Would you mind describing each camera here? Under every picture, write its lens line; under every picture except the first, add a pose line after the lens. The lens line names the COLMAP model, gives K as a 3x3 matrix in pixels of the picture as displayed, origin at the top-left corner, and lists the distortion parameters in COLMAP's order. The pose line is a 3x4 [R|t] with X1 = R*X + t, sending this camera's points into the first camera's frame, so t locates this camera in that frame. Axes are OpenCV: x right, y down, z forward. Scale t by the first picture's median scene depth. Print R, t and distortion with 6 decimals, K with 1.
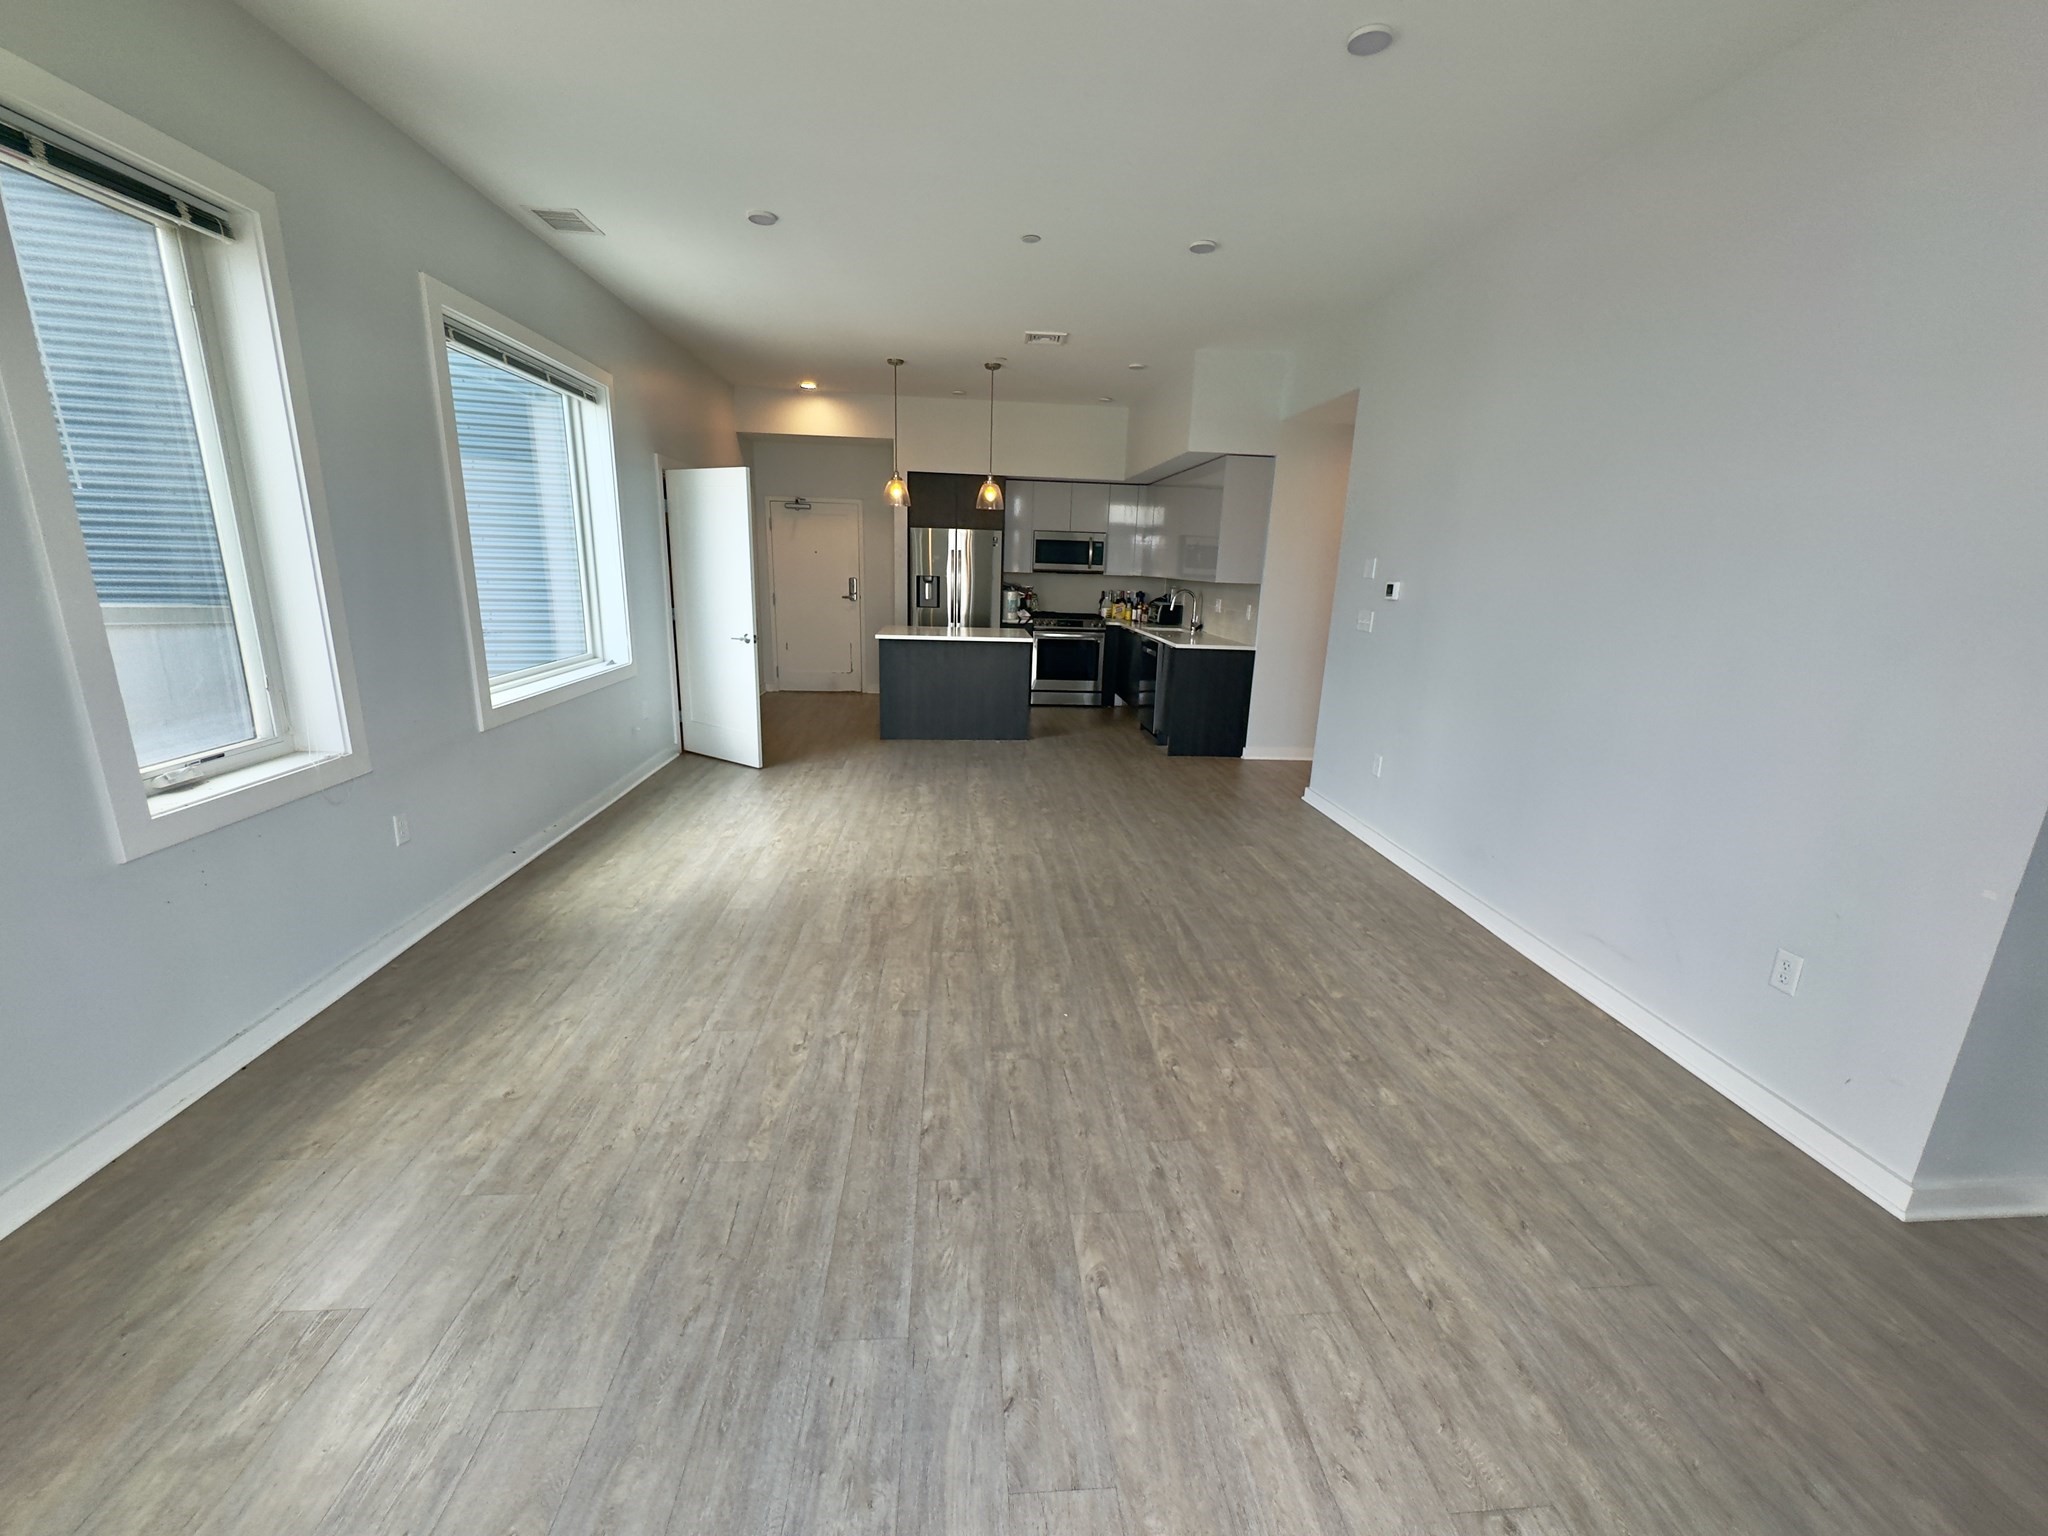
lens RADIAL K [[818.3, 0, 1022.6], [0, 818.3, 765.0], [0, 0, 1]] dist [-0.002286, 0.000083]
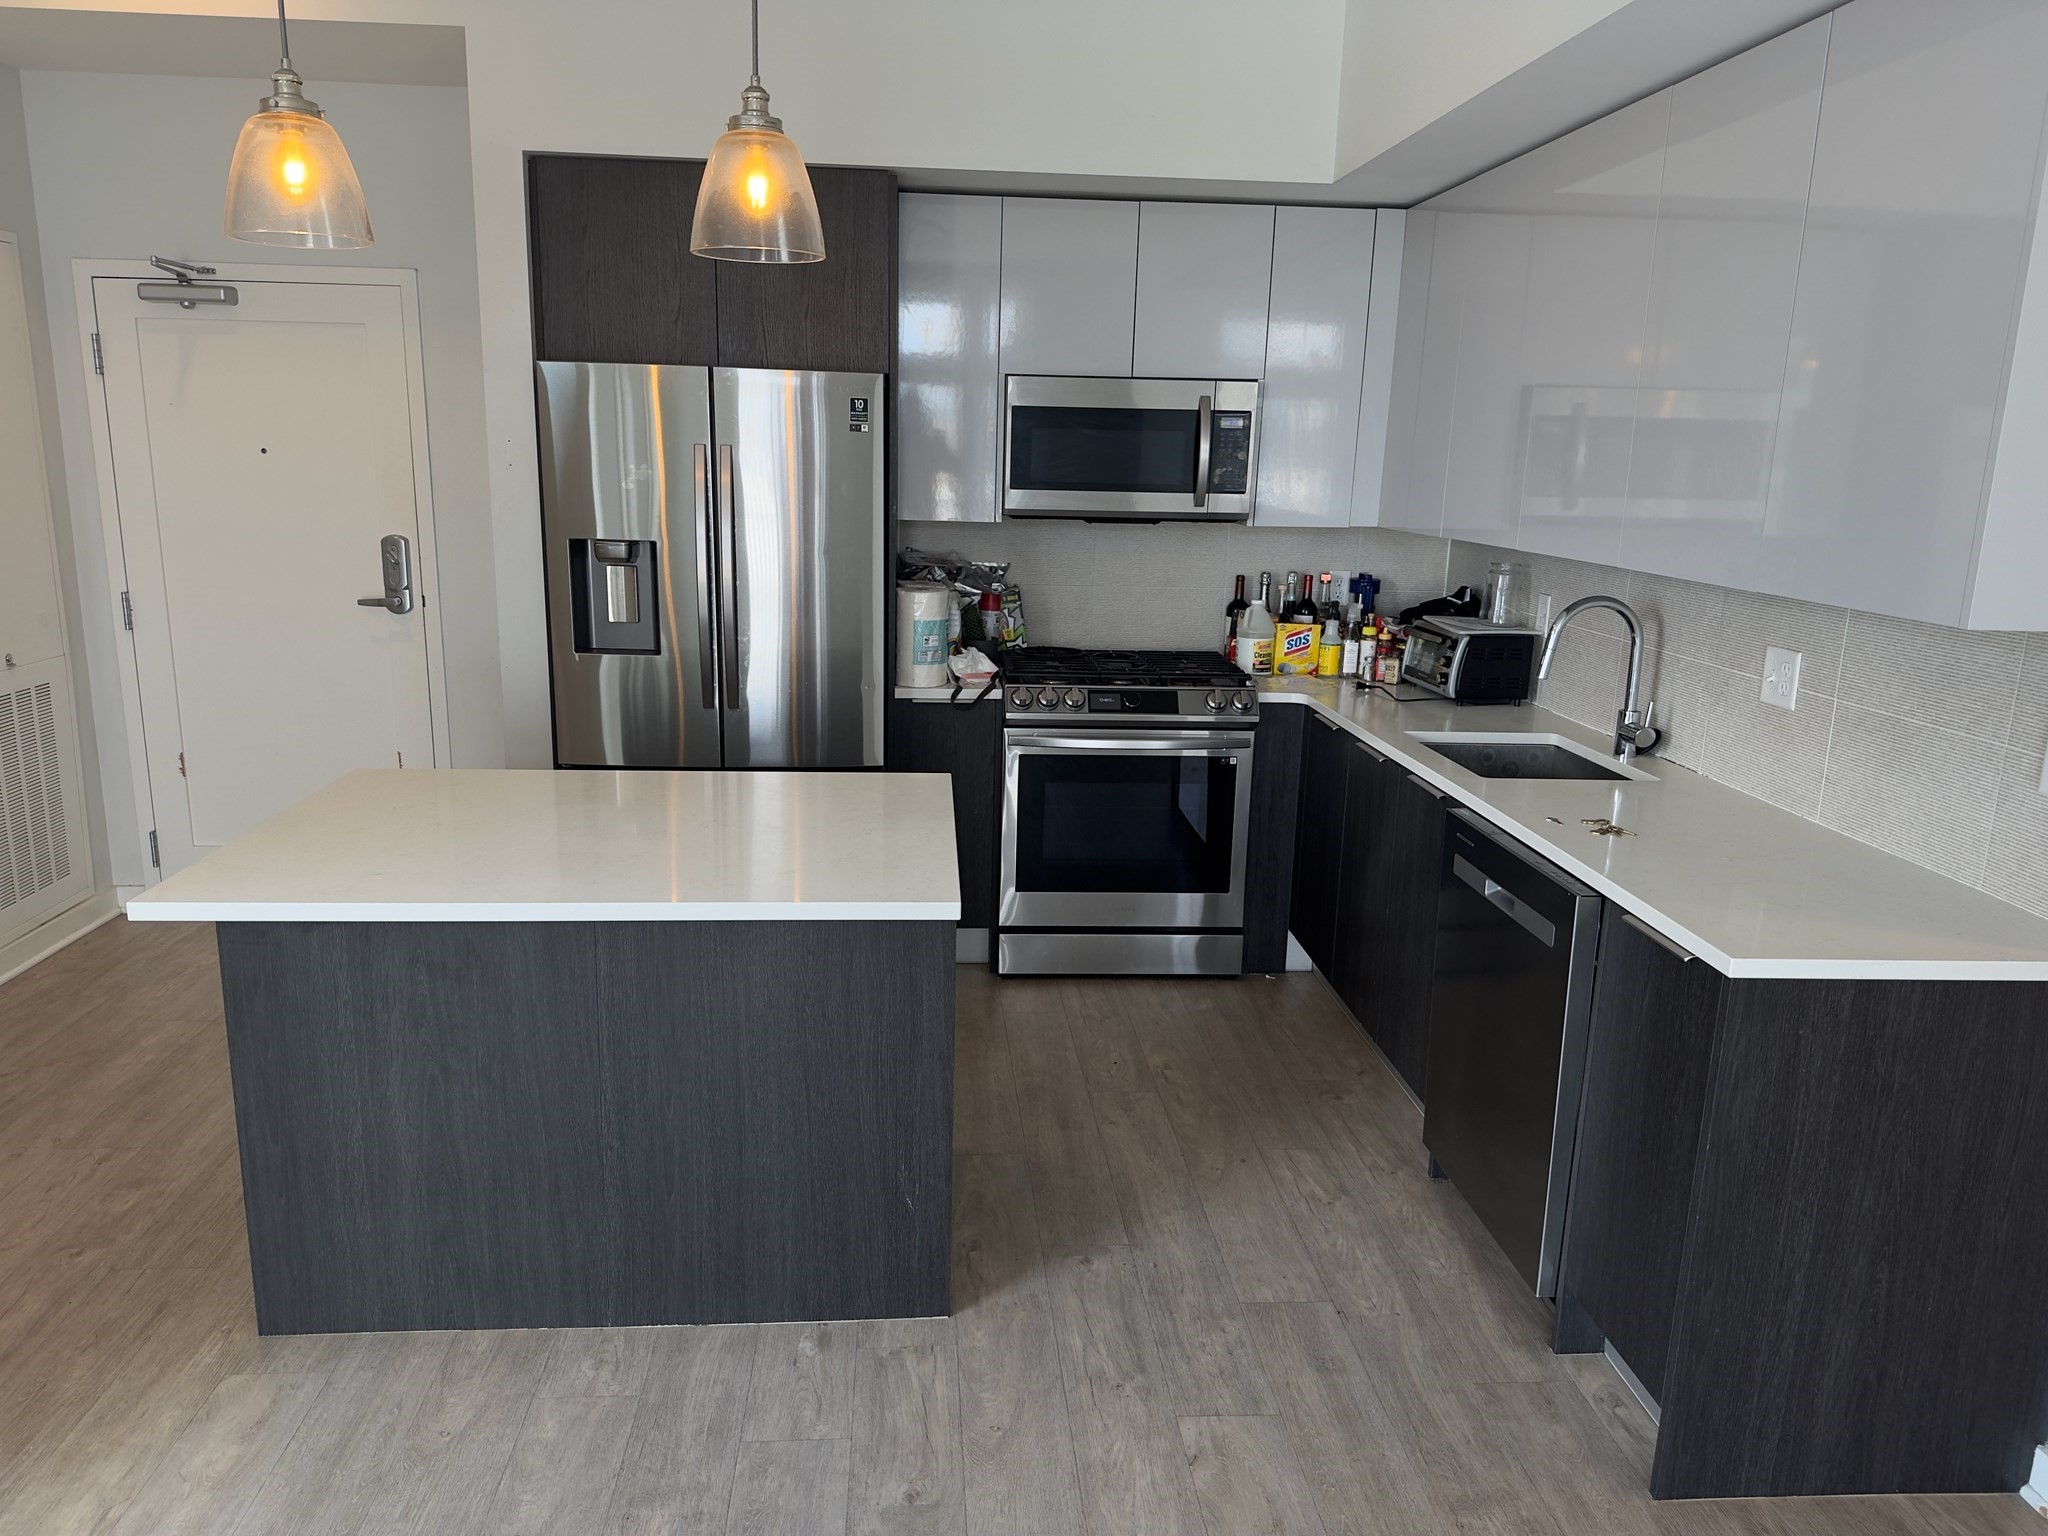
lens RADIAL K [[1420.2, 0, 1019.9], [0, 1420.2, 781.6], [0, 0, 1]] dist [0.035219, -0.061447]
pose [[0.999939, -0.004278, -0.010215, 0.064314], [0.004106, 0.999850, -0.016817, -0.368995], [0.010286, 0.016774, 0.999806, 1.372100]]
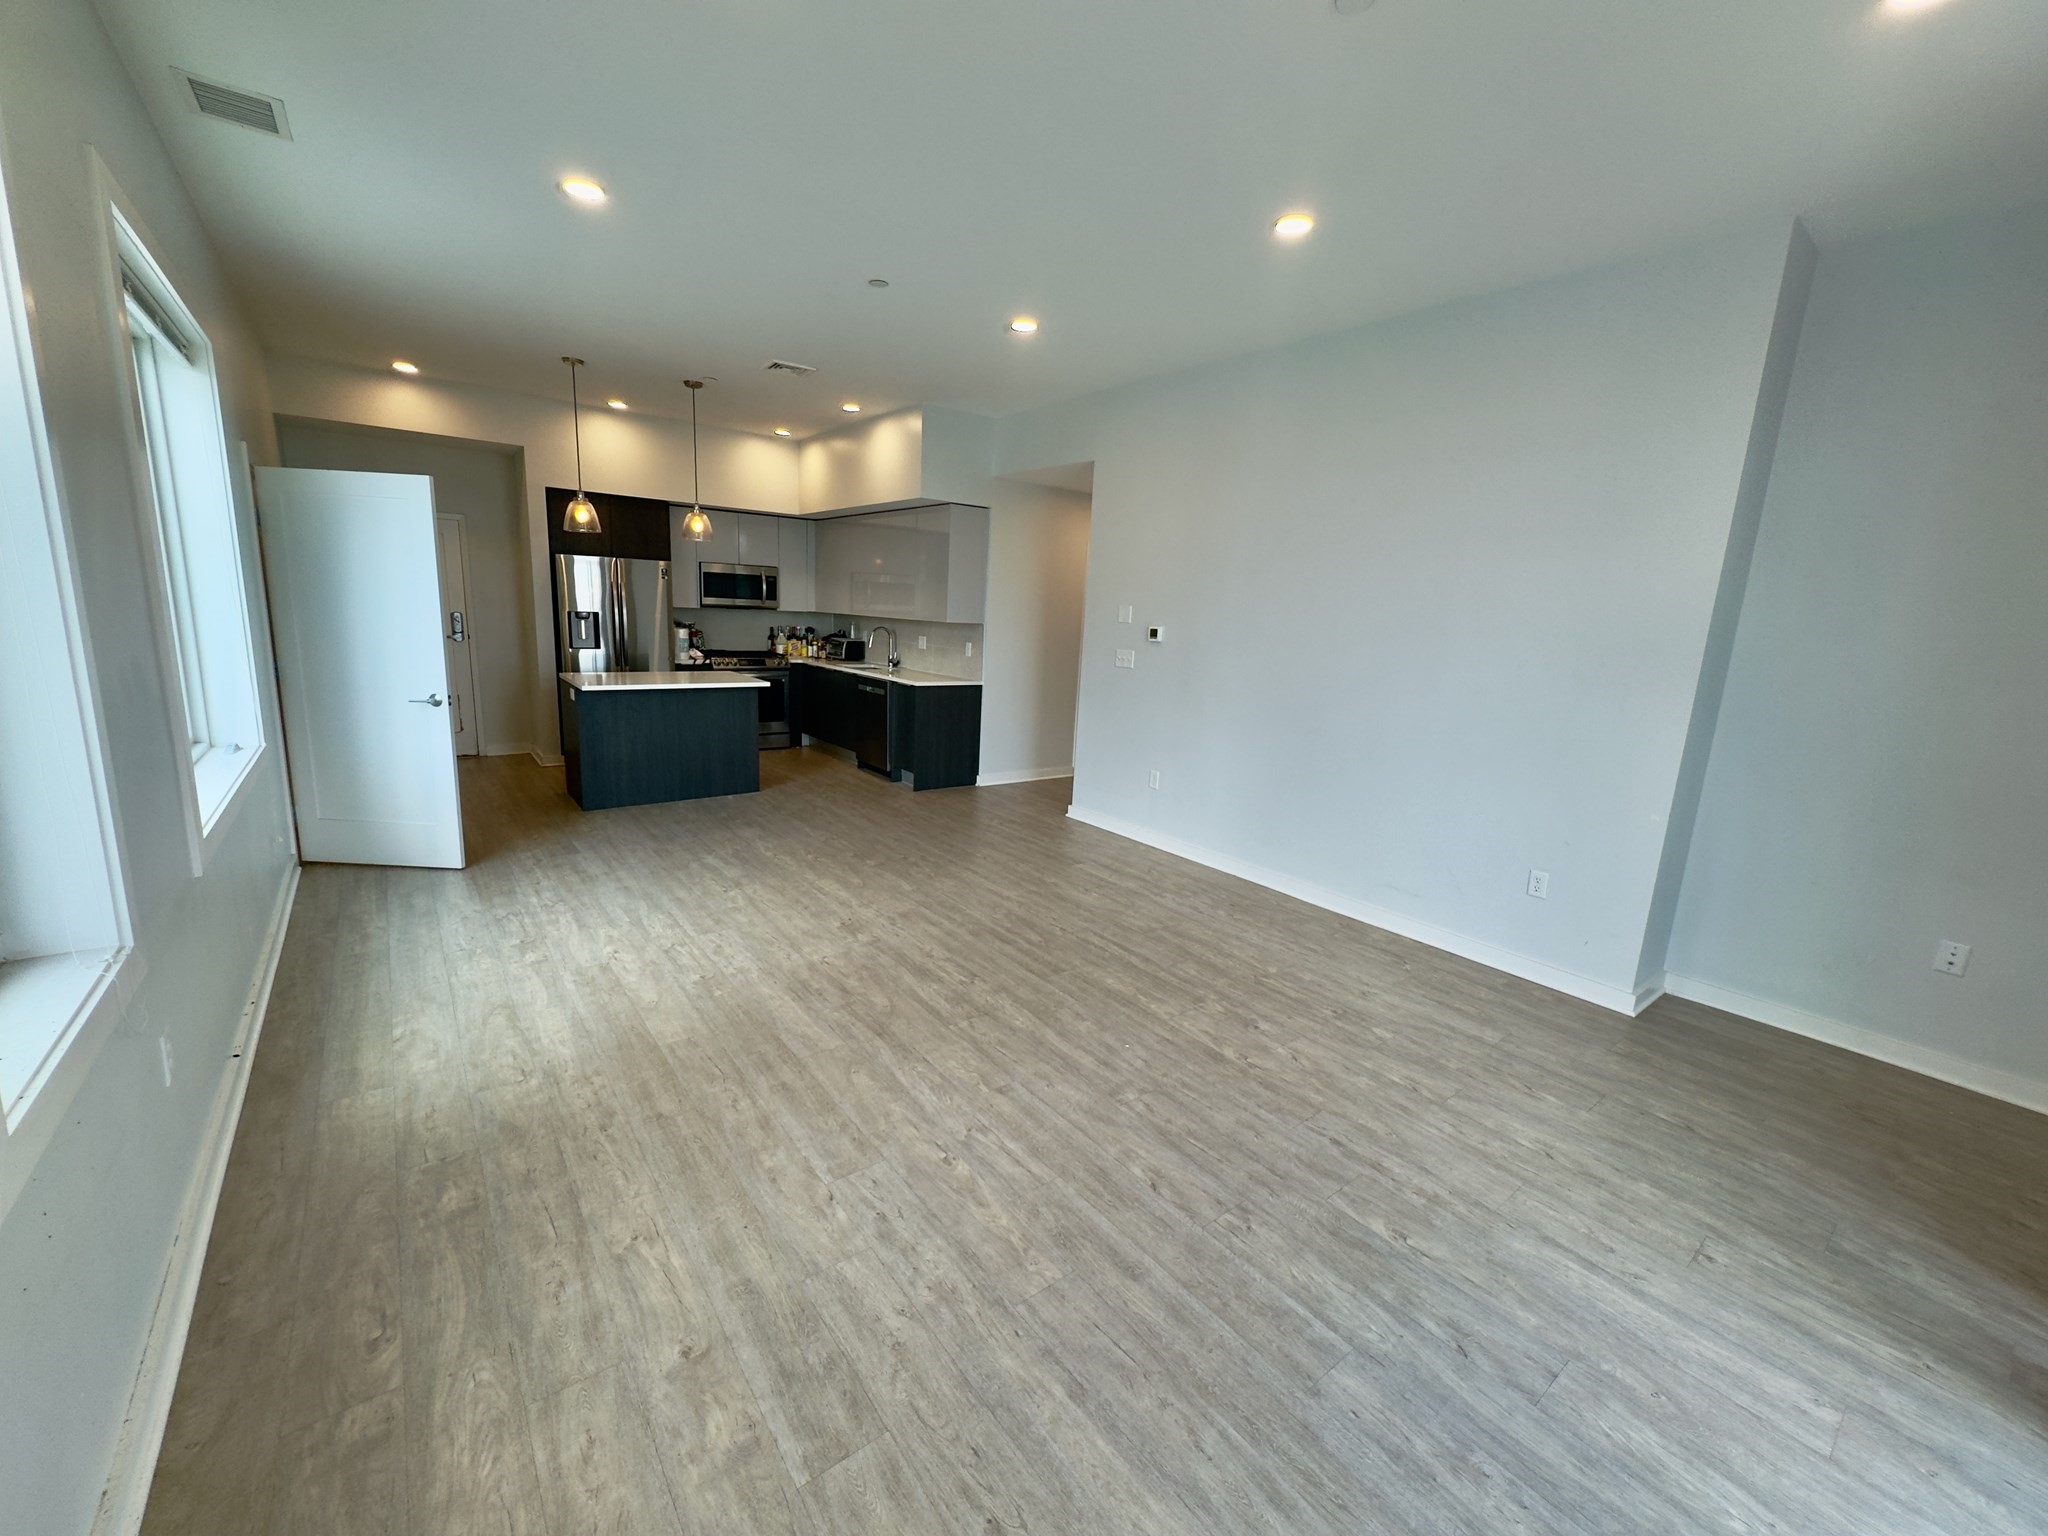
lens RADIAL K [[818.3, 0, 1024.6], [0, 818.3, 765.6], [0, 0, 1]] dist [-0.002286, 0.000083]
pose [[0.837159, -0.096639, 0.538354, -0.527079], [0.111936, 0.993706, 0.004314, -0.066750], [-0.535382, 0.056650, 0.842708, 0.138503]]
